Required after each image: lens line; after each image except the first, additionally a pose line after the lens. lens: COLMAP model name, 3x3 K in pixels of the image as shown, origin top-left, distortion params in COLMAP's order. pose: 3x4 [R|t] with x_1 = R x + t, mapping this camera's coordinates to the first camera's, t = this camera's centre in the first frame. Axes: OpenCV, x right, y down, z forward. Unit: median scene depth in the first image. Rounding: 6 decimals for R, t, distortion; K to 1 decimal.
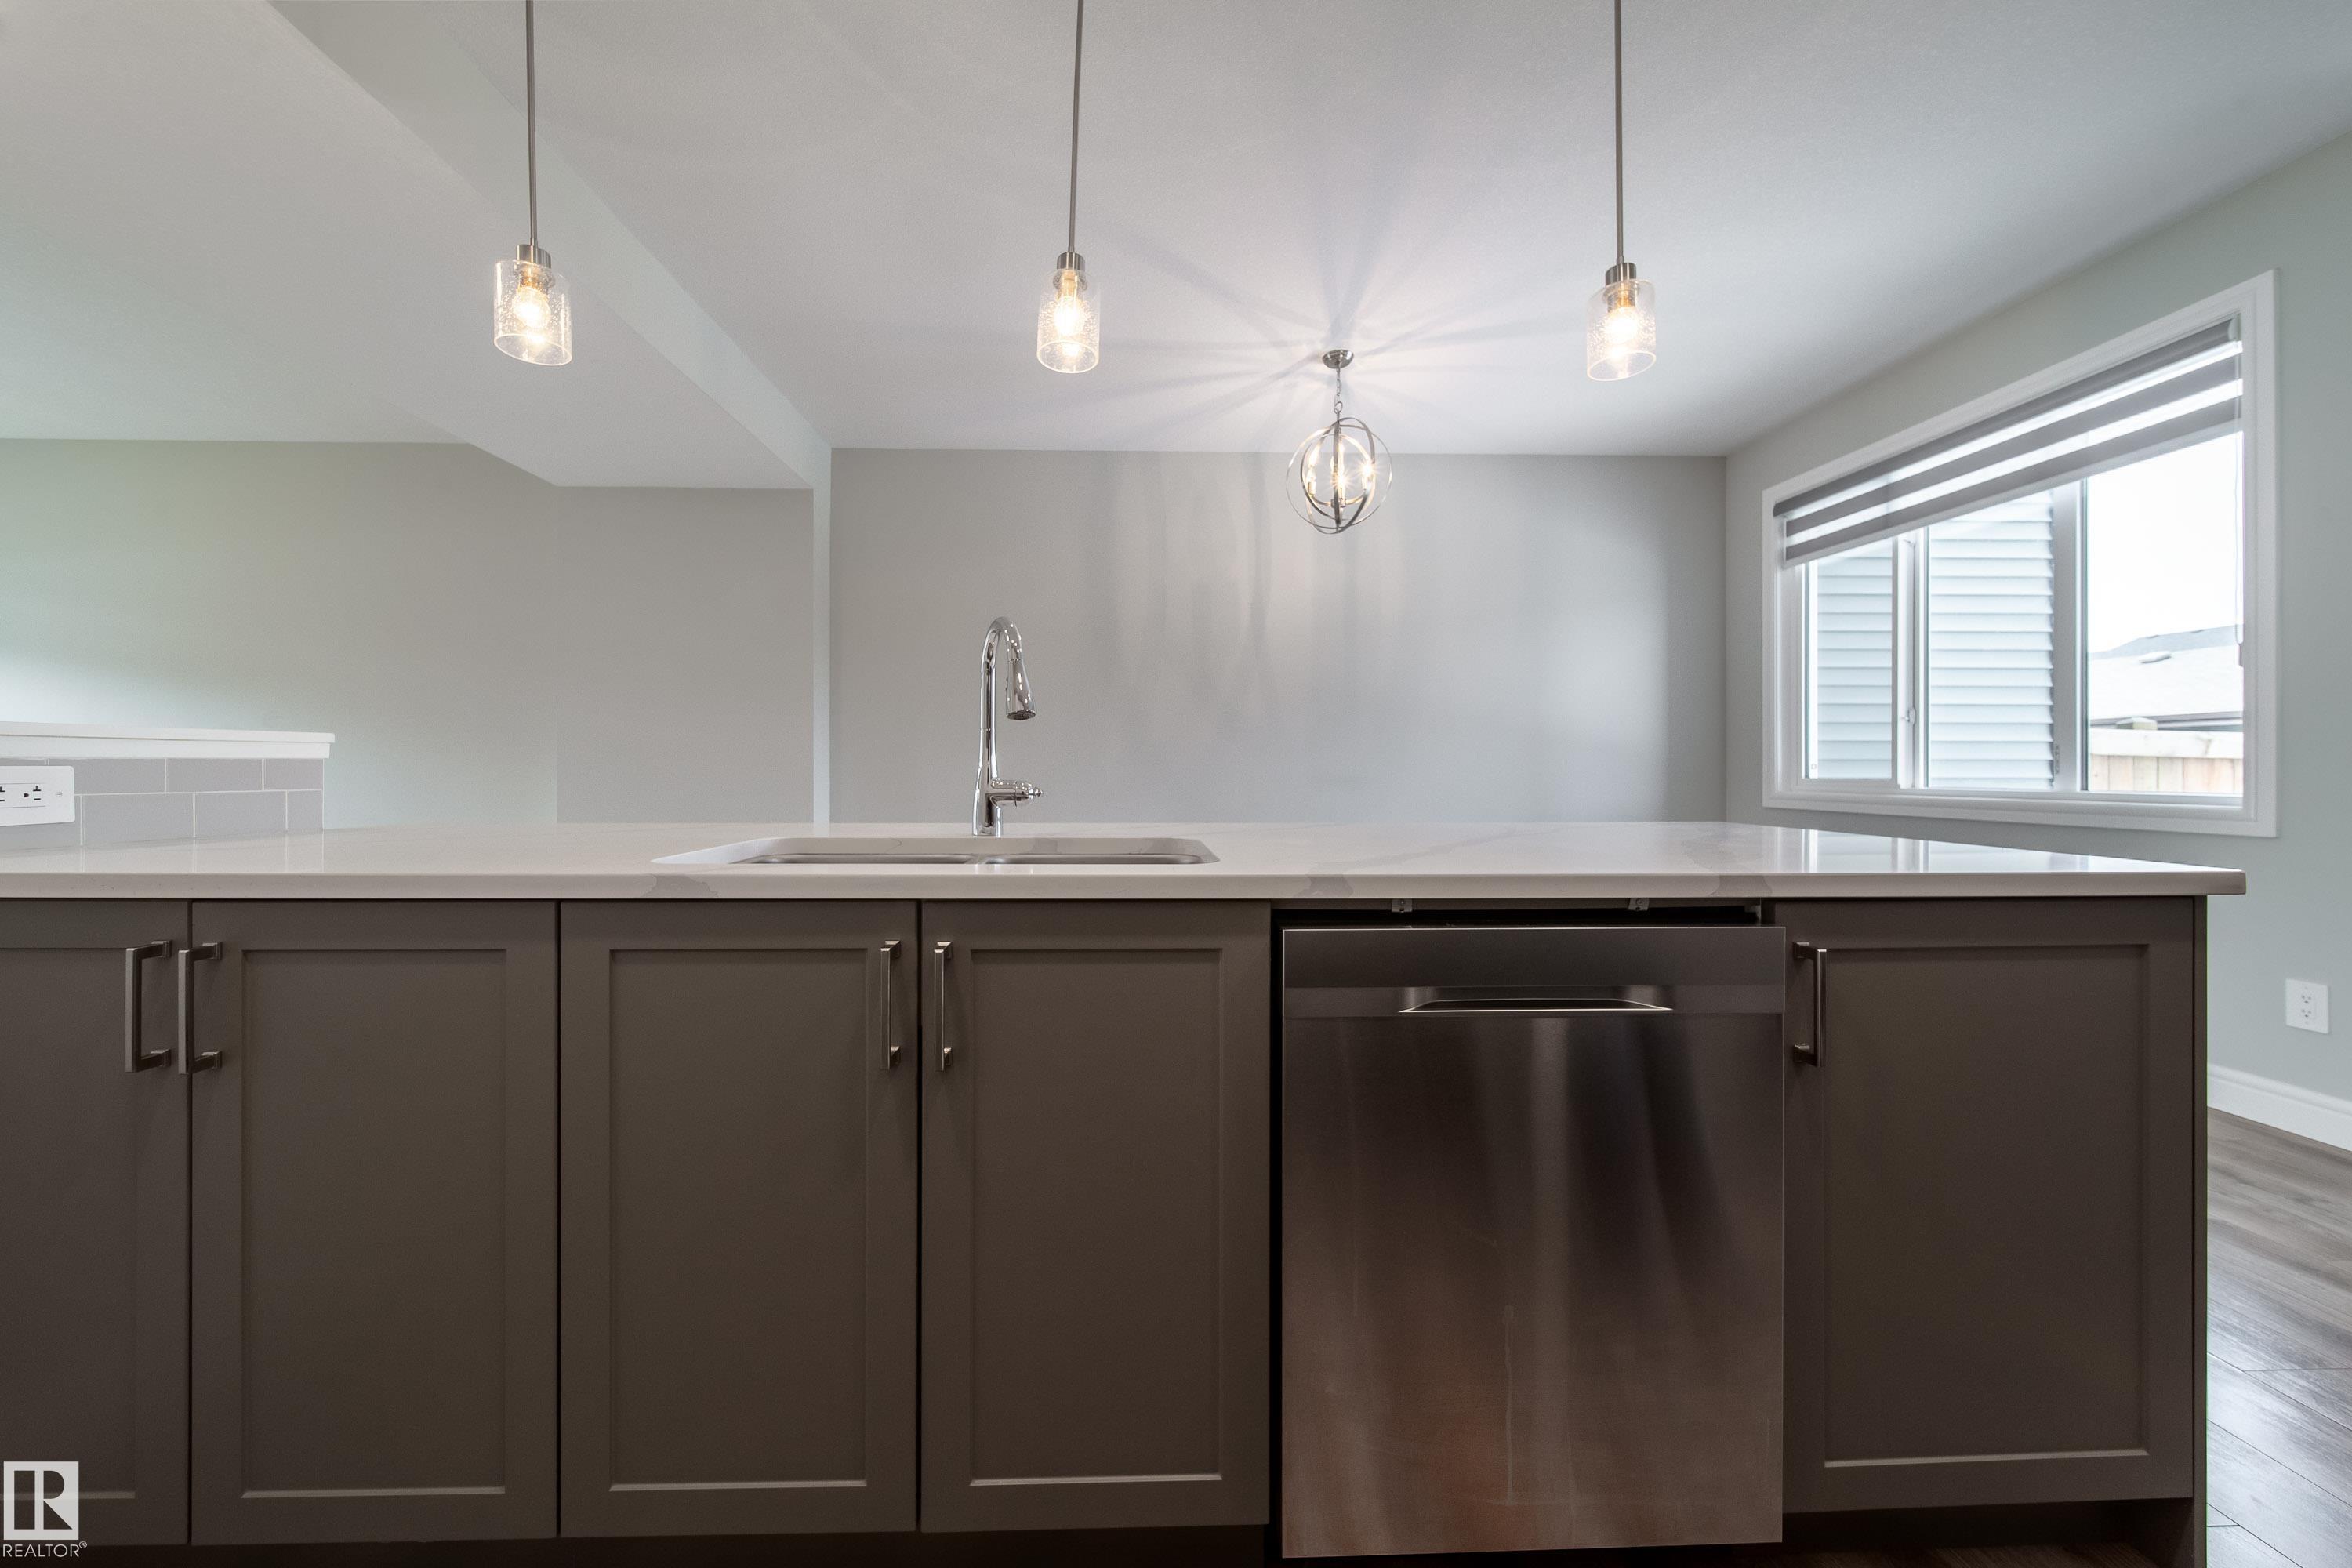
lens RADIAL K [[851.4, 0, 1142.1], [0, 851.4, 766.7], [0, 0, 1]] dist [0.000982, -0.000095]
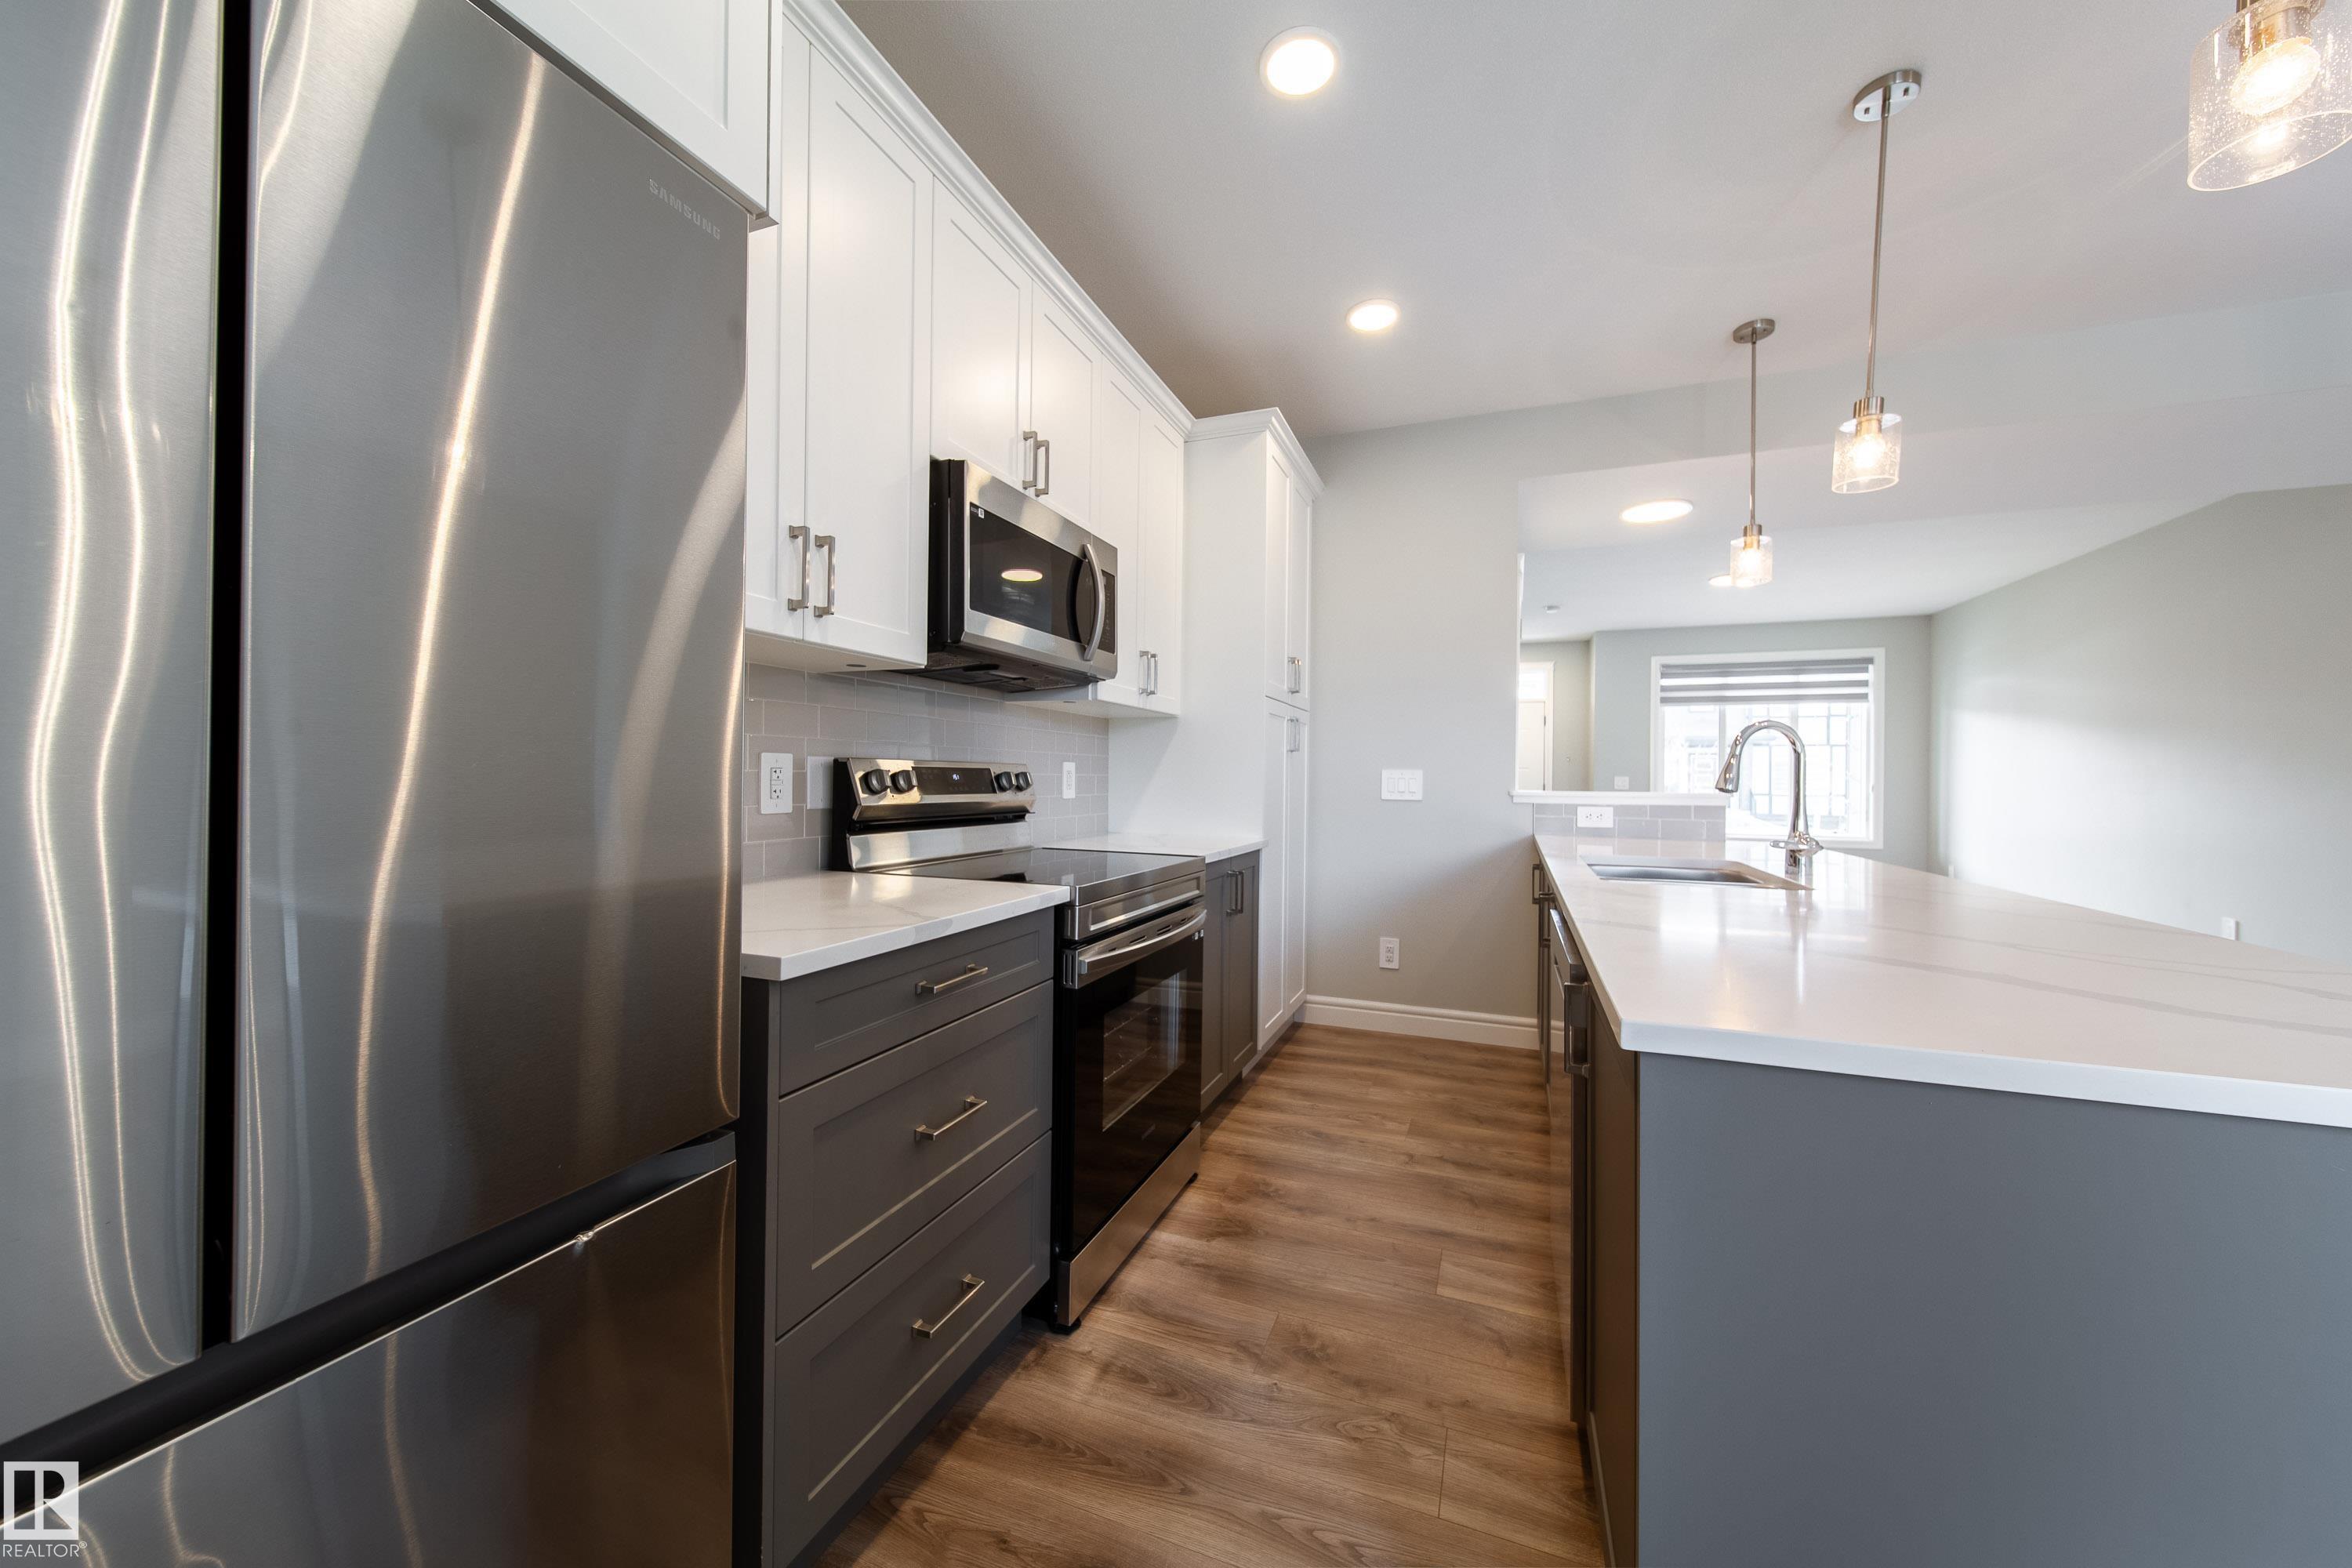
lens RADIAL K [[840.2, 0, 1180.5], [0, 840.2, 777.4], [0, 0, 1]] dist [0.001833, -0.000489]
pose [[-0.384717, -0.005595, -0.923018, 0.648736], [-0.009695, 0.999951, -0.002020, -0.028947], [0.922984, 0.008172, -0.384753, 0.274546]]
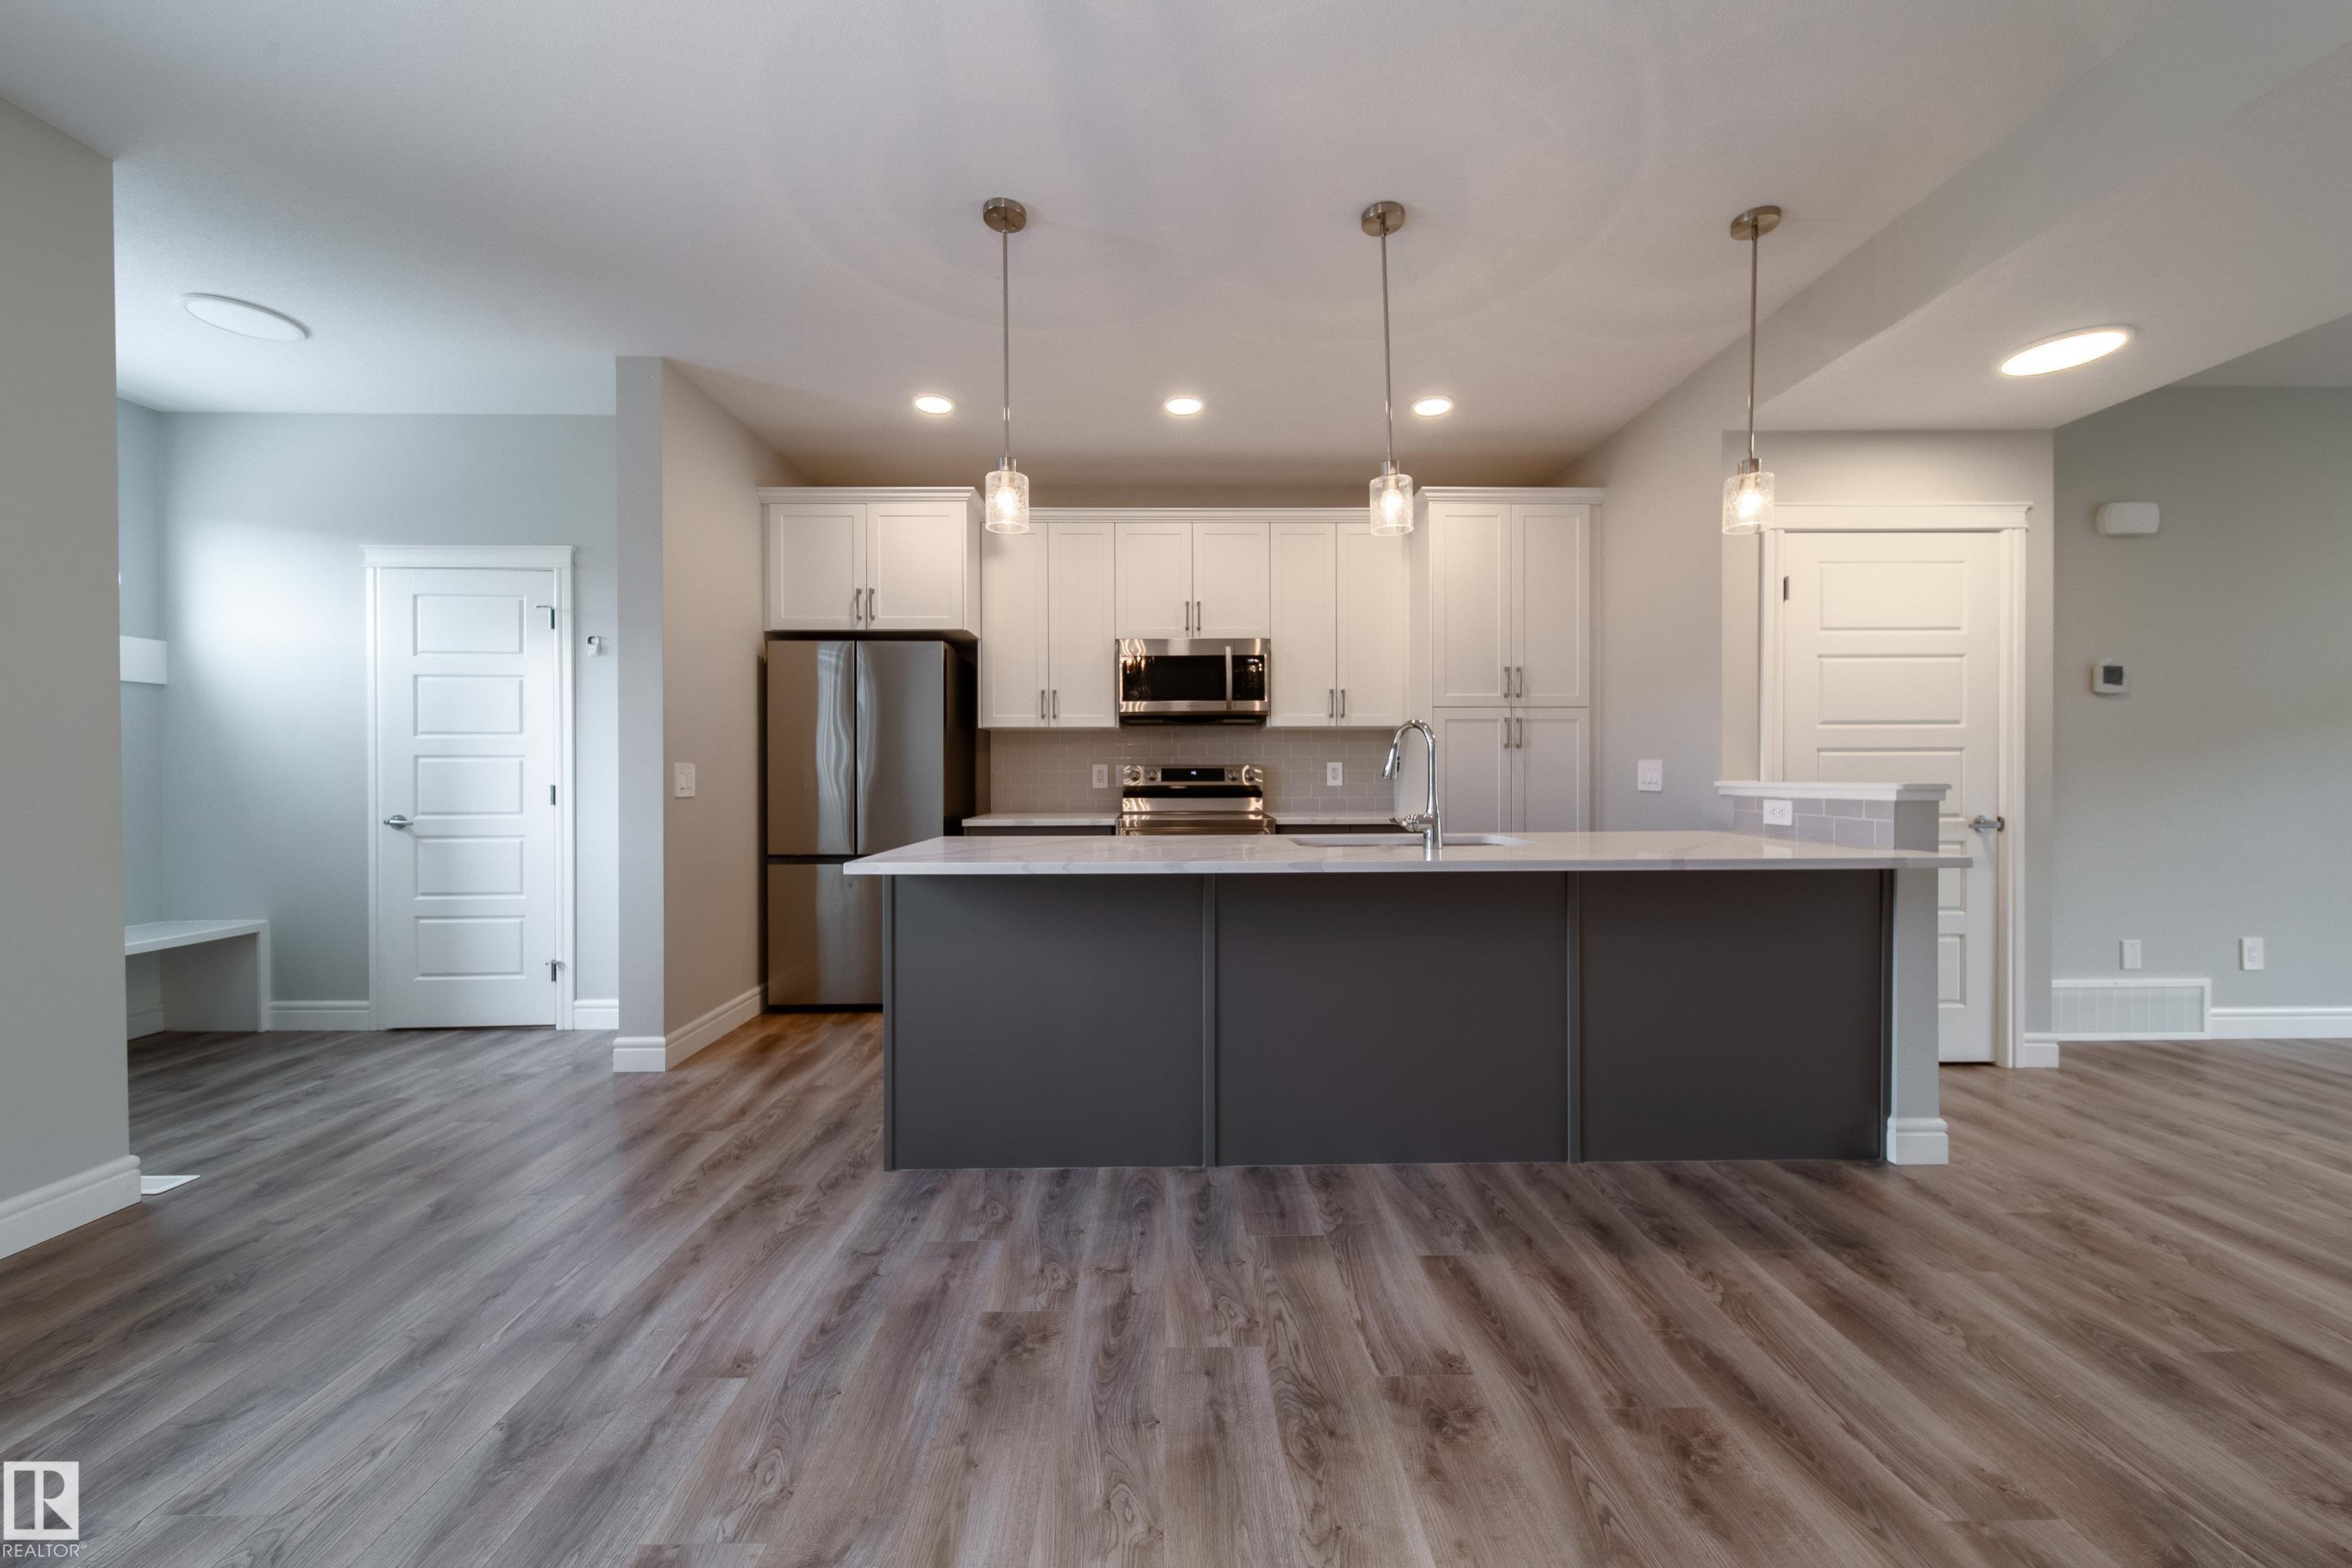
lens RADIAL K [[840.2, 0, 1180.5], [0, 840.2, 777.4], [0, 0, 1]] dist [0.001833, -0.000489]
pose [[-0.999963, 0.002058, 0.008305, 0.128150], [0.002091, 0.999990, 0.004010, -0.027638], [-0.008296, 0.004027, -0.999957, 1.166126]]
